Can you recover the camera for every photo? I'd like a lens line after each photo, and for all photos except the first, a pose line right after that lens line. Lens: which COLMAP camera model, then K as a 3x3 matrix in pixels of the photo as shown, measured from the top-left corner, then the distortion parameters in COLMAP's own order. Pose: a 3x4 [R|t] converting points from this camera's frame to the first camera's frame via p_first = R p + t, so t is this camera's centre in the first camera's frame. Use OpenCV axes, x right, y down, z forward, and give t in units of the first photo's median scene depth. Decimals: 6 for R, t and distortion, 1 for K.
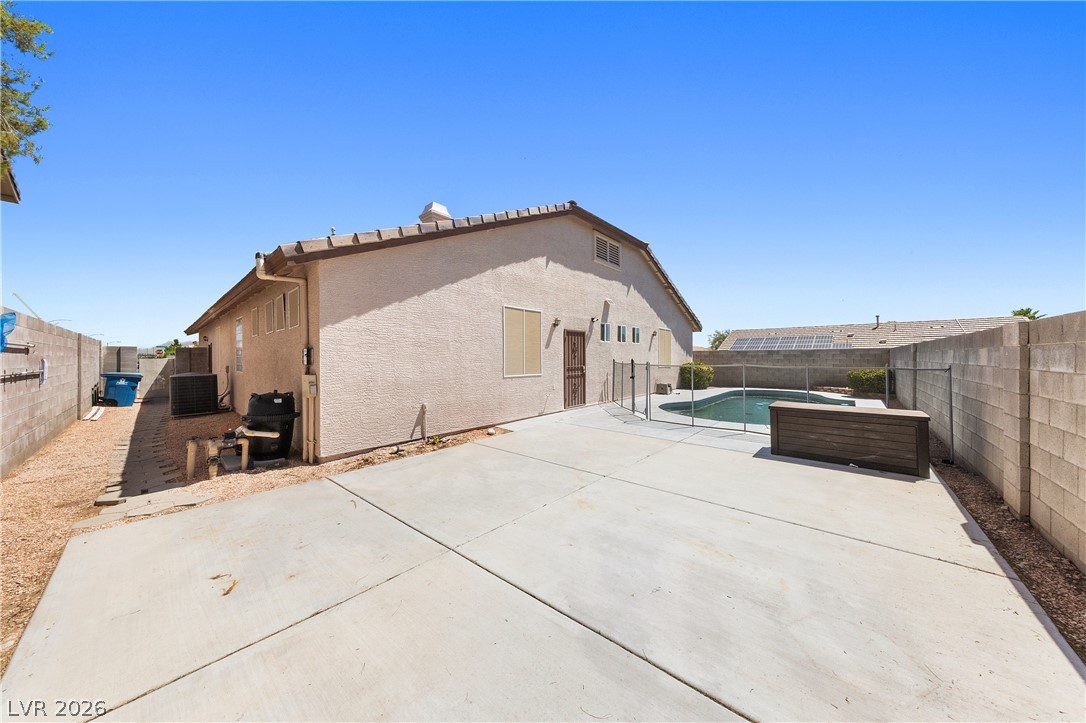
lens RADIAL K [[343.8, 0, 545.9], [0, 343.8, 361.4], [0, 0, 1]] dist [0.002268, -0.000002]
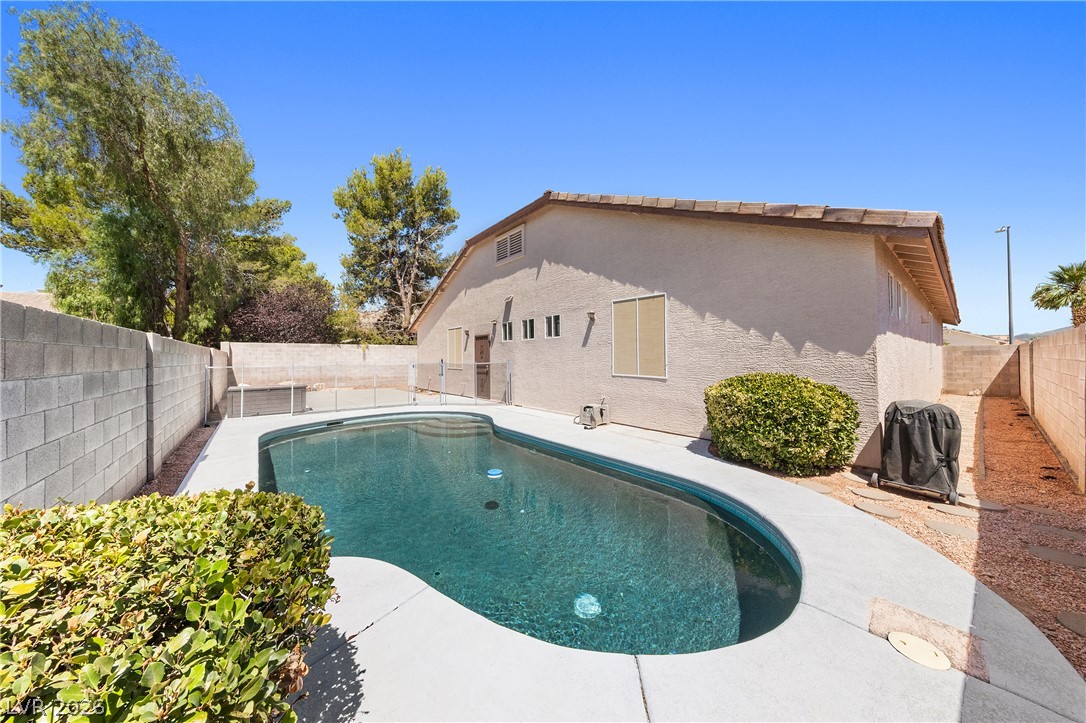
lens RADIAL K [[343.8, 0, 550.1], [0, 343.8, 352.1], [0, 0, 1]] dist [0.002268, -0.000002]
pose [[-0.150201, -0.005844, -0.988638, 1.179701], [0.005333, 0.999963, -0.006721, -0.019929], [0.988641, -0.006282, -0.150165, 1.340092]]
